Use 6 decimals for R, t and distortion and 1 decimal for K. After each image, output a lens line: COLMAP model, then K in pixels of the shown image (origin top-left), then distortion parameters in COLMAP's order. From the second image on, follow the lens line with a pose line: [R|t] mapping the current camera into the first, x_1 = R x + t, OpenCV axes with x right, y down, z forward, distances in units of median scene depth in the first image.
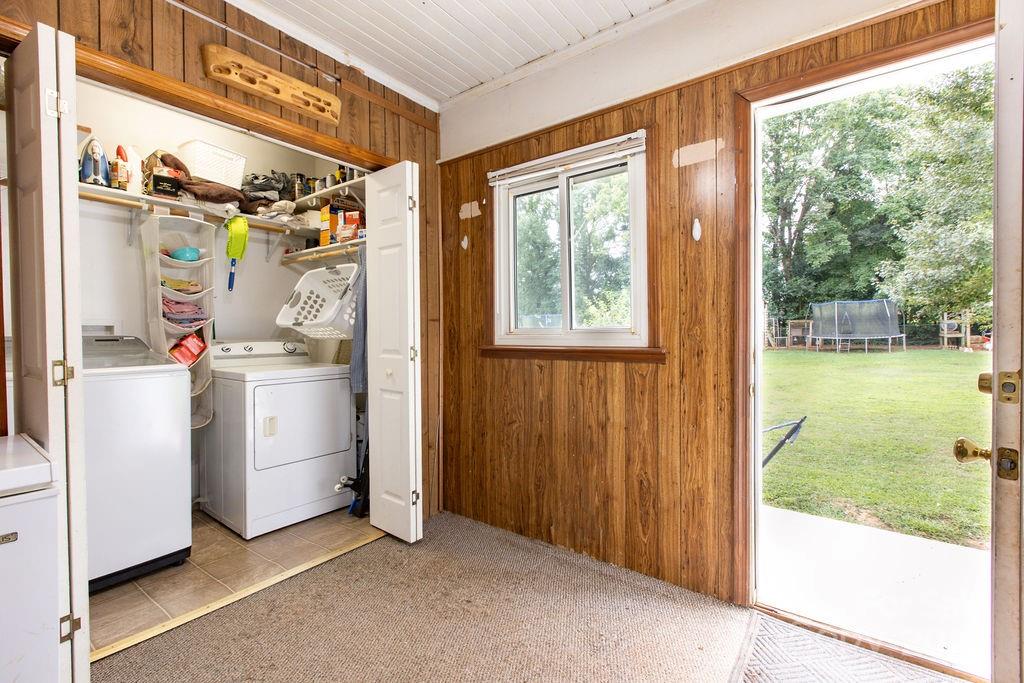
lens RADIAL K [[456.3, 0, 511.8], [0, 456.3, 334.1], [0, 0, 1]] dist [-0.001963, 0.000055]
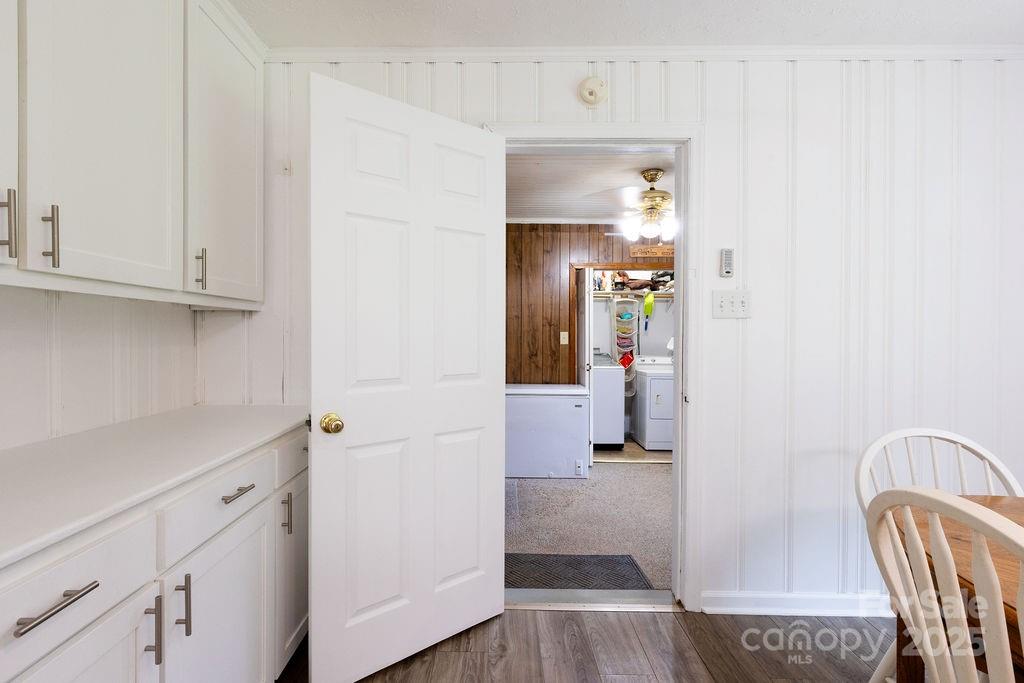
lens RADIAL K [[477.7, 0, 494.1], [0, 477.7, 338.8], [0, 0, 1]] dist [0.001442, 0.000081]
pose [[0.596115, 0.015709, -0.802746, 0.724838], [-0.013148, 0.999866, 0.009803, -0.078975], [0.802792, 0.004711, 0.596241, -0.846611]]
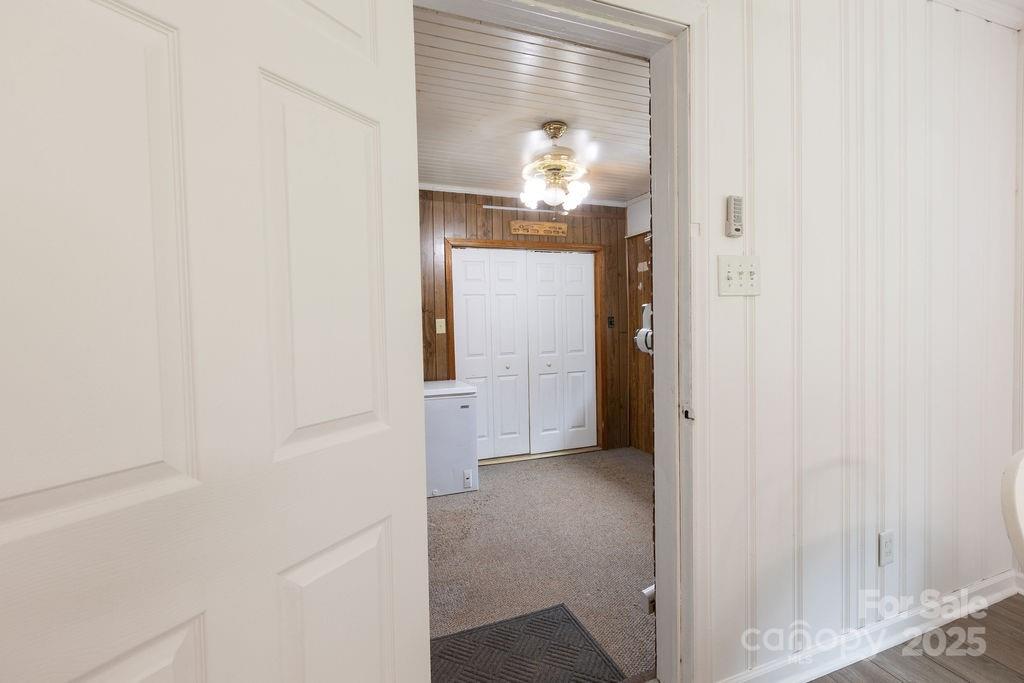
lens RADIAL K [[456.3, 0, 511.8], [0, 456.3, 334.1], [0, 0, 1]] dist [-0.001963, 0.000055]
pose [[0.842205, 0.007485, -0.539105, 0.408429], [0.010413, 0.999491, 0.030145, -0.084169], [0.539057, -0.031002, 0.841699, -0.666128]]
